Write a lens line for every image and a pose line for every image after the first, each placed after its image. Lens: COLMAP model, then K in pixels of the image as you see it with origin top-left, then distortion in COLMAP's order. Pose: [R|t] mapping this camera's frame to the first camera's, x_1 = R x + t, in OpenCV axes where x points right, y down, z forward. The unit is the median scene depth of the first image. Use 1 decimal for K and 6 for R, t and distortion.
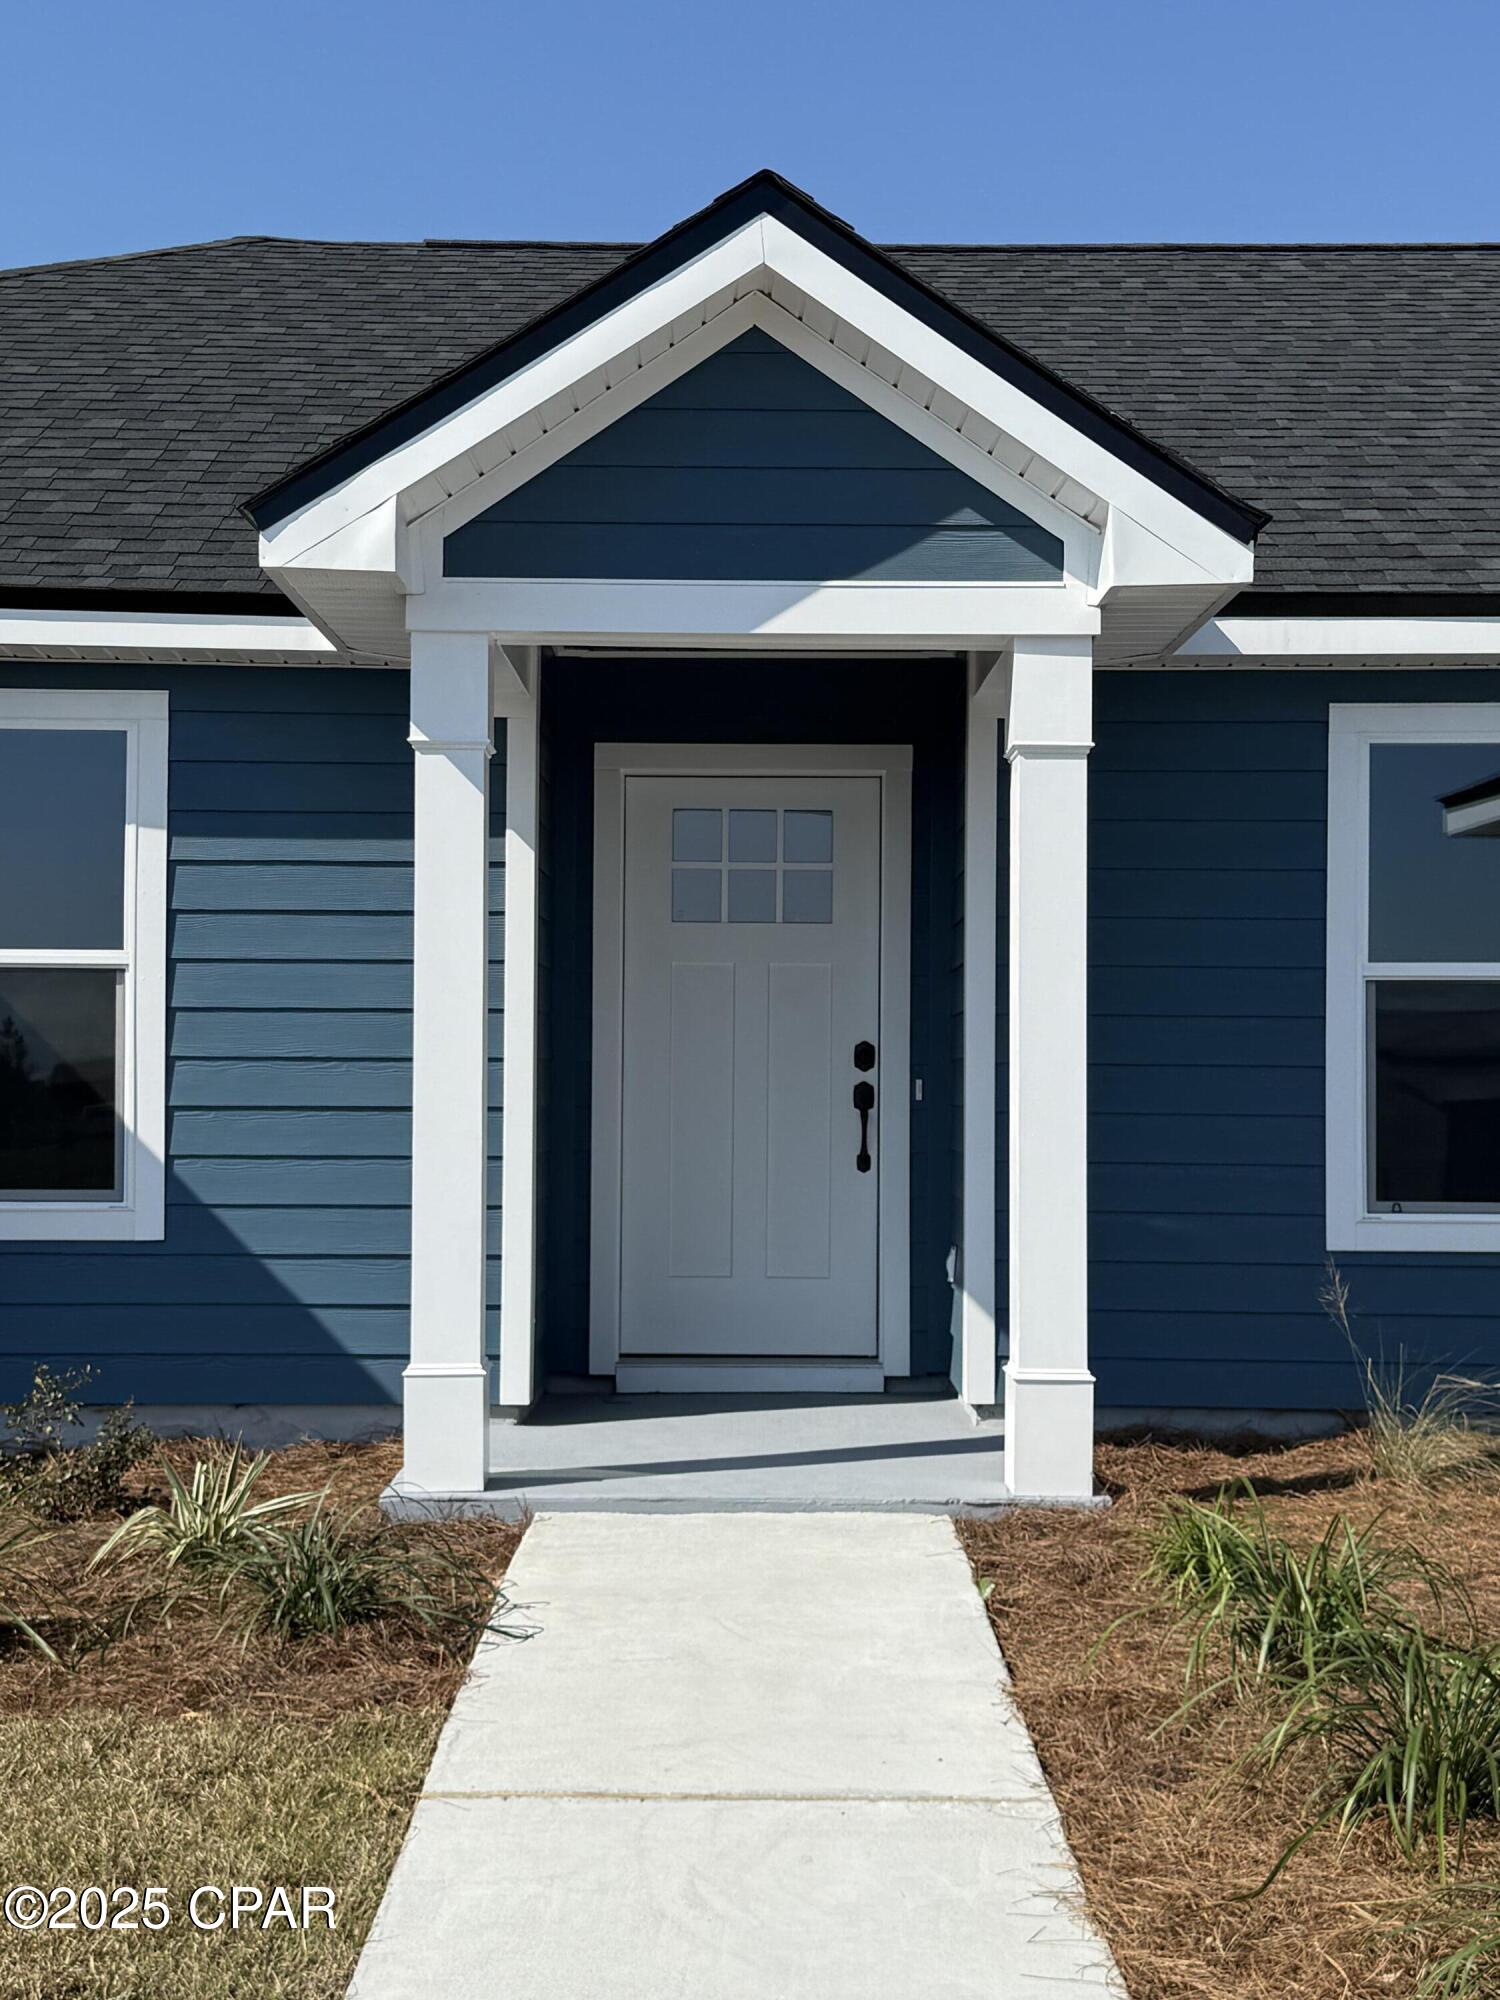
lens RADIAL K [[2742.0, 0, 753.6], [0, 2742.0, 1001.1], [0, 0, 1]] dist [0.095385, 0.000000]
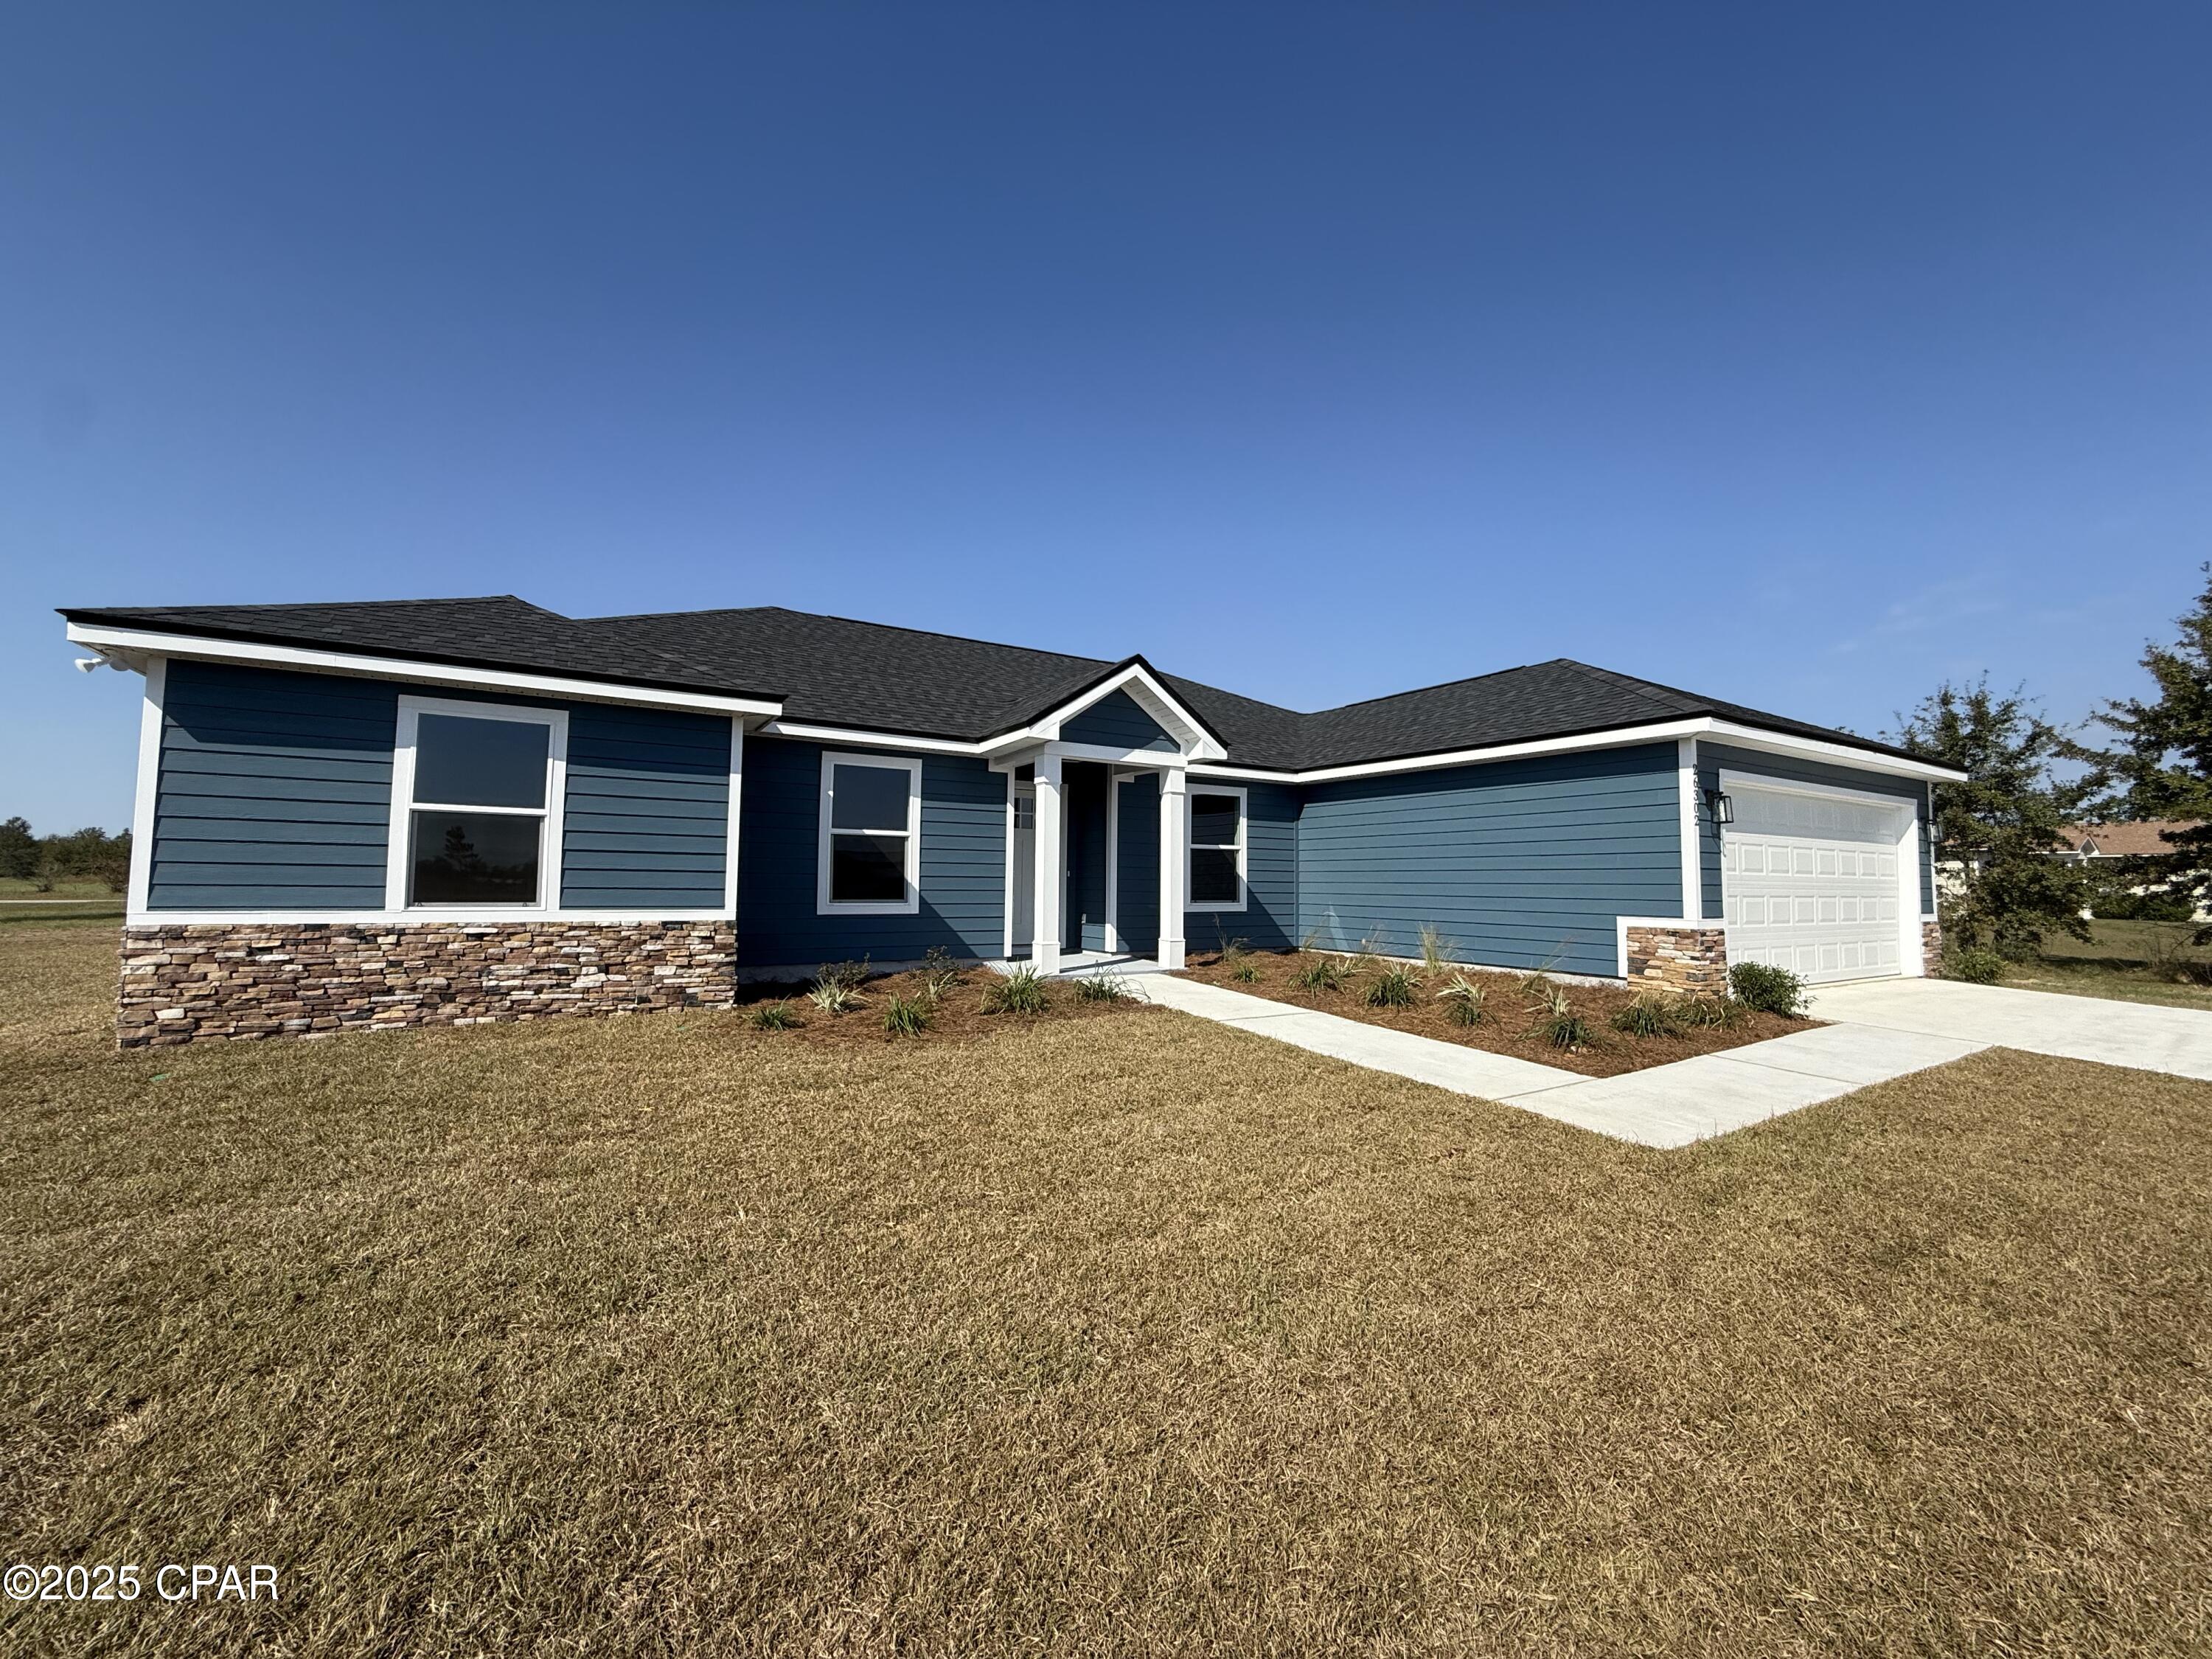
lens RADIAL K [[895.0, 0, 1106.0], [0, 895.0, 833.7], [0, 0, 1]] dist [0.009499, 0.001406]
pose [[0.858279, 0.031880, 0.512192, -0.605570], [-0.021820, 0.999433, -0.025644, 0.008074], [-0.512719, 0.010834, 0.858488, -0.119698]]
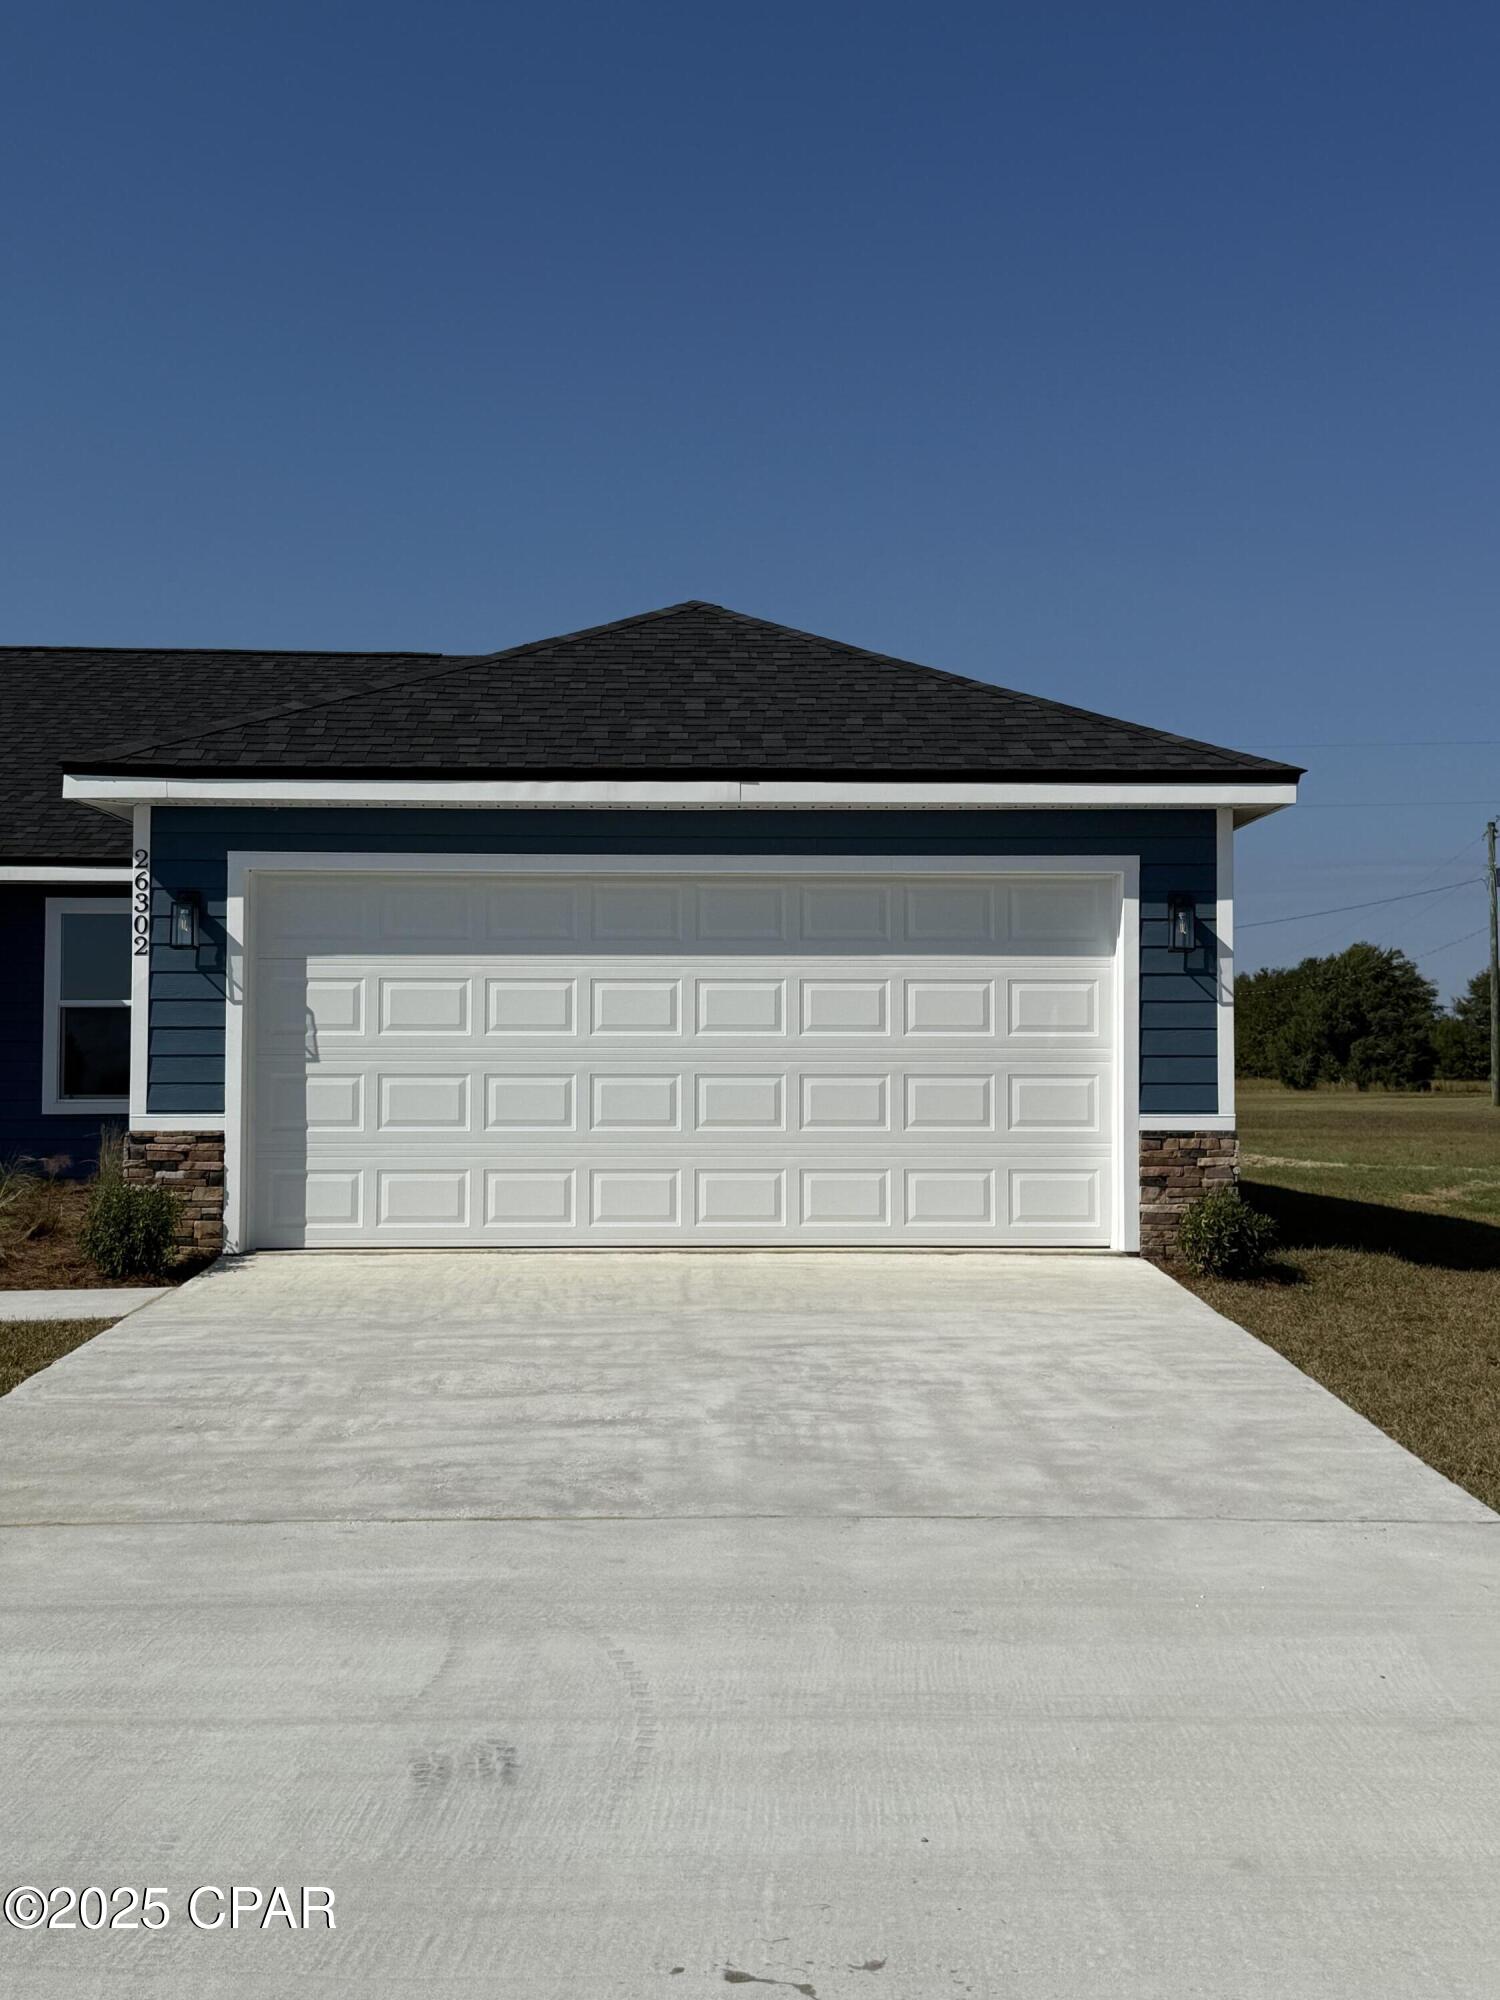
lens RADIAL K [[2188.8, 0, 734.9], [0, 2188.8, 1008.1], [0, 0, 1]] dist [0.121978, 0.000000]
pose [[0.999714, -0.003877, 0.023619, 0.813559], [0.003798, 0.999987, 0.003382, -0.009834], [-0.023632, -0.003291, 0.999715, -1.042647]]
